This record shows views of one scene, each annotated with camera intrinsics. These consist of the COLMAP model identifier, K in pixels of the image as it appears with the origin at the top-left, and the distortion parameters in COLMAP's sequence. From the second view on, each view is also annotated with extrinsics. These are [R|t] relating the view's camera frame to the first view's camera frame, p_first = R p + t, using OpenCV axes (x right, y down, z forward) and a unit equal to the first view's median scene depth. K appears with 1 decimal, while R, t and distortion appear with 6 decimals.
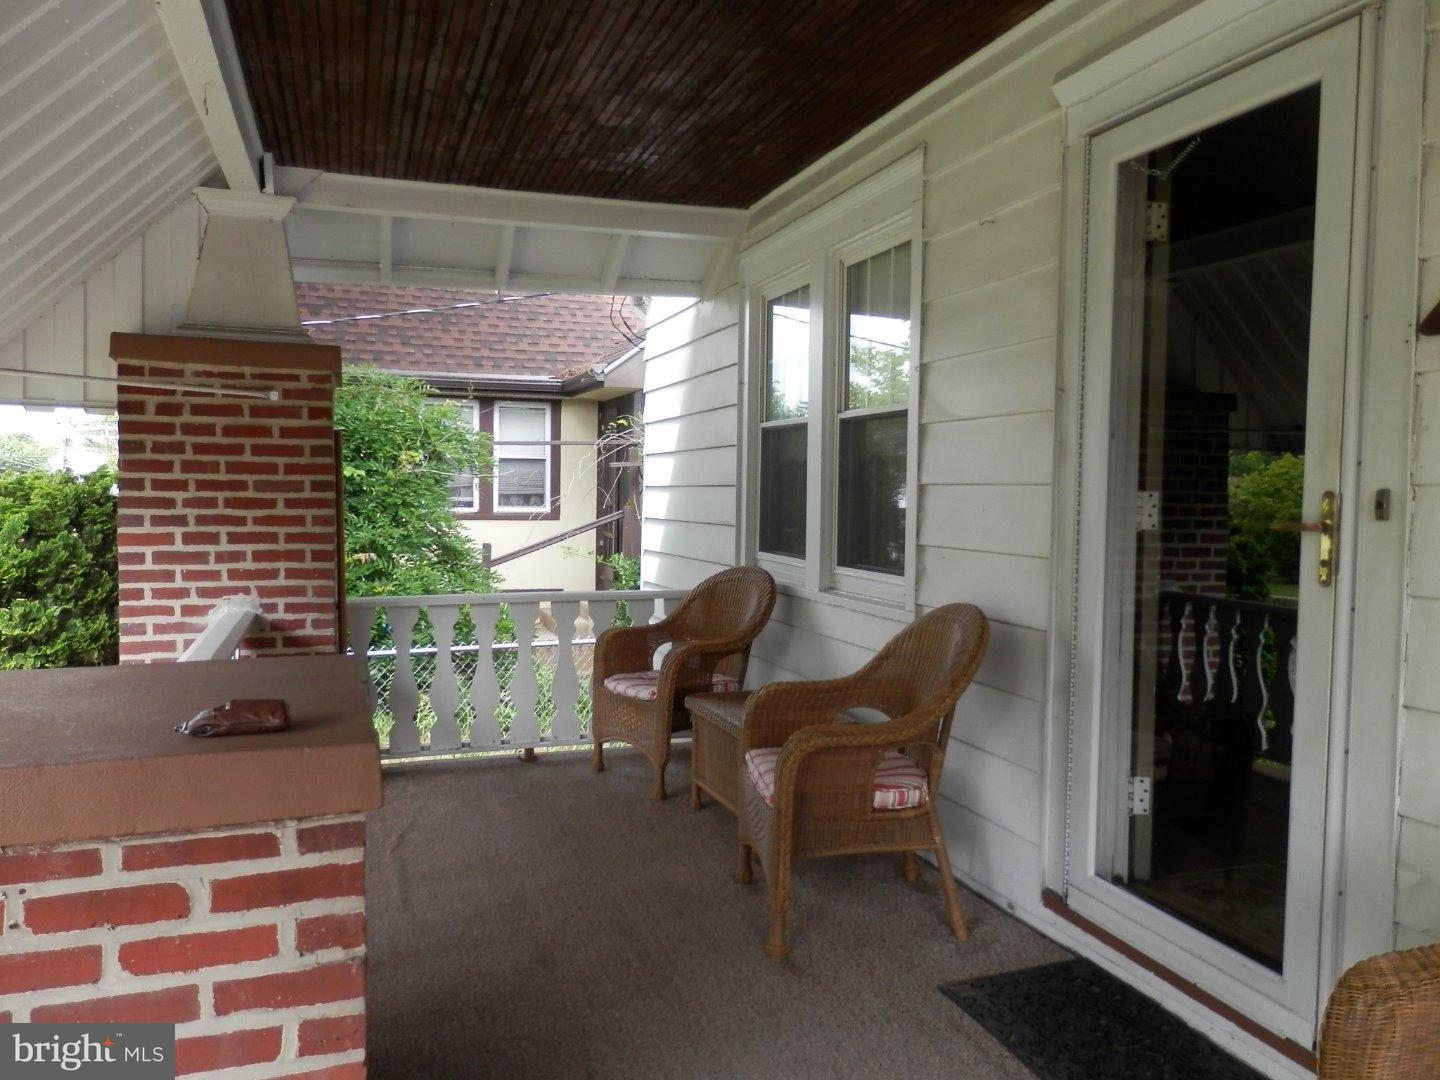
lens RADIAL K [[1067.4, 0, 723.2], [0, 1067.4, 539.3], [0, 0, 1]] dist [-0.001015, 0.016752]
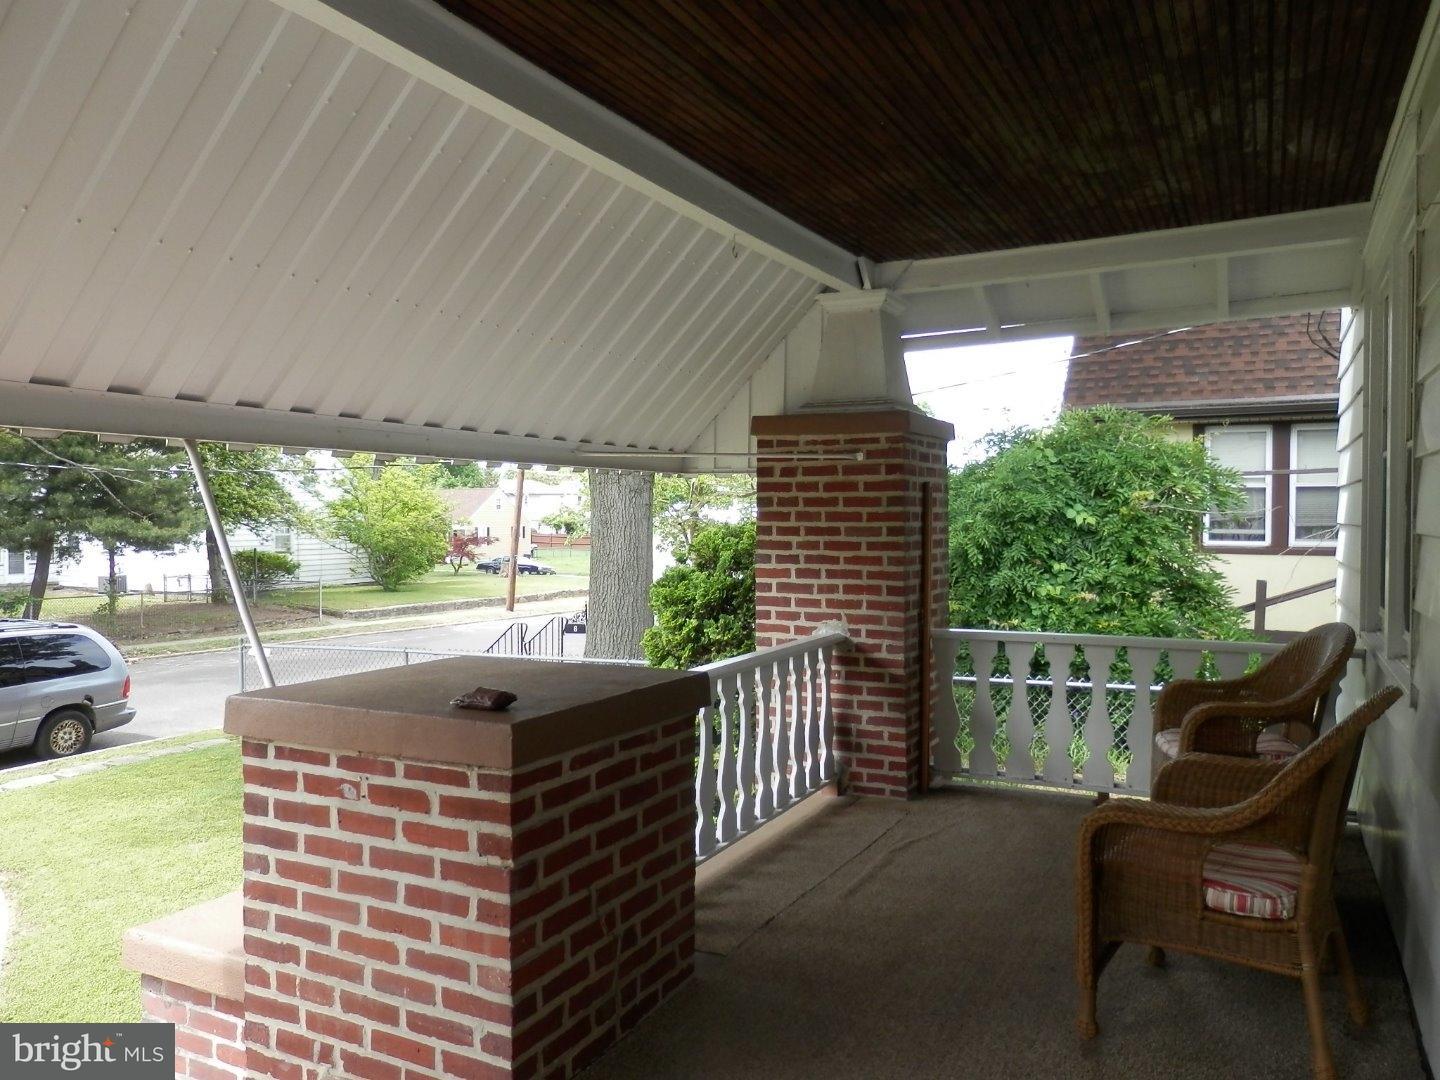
lens RADIAL K [[1067.4, 0, 723.4], [0, 1067.4, 537.0], [0, 0, 1]] dist [-0.001015, 0.016752]
pose [[0.686036, 0.004306, -0.727555, 0.351654], [-0.023741, 0.999582, -0.016470, -0.020299], [0.727180, 0.028572, 0.685852, 0.064752]]
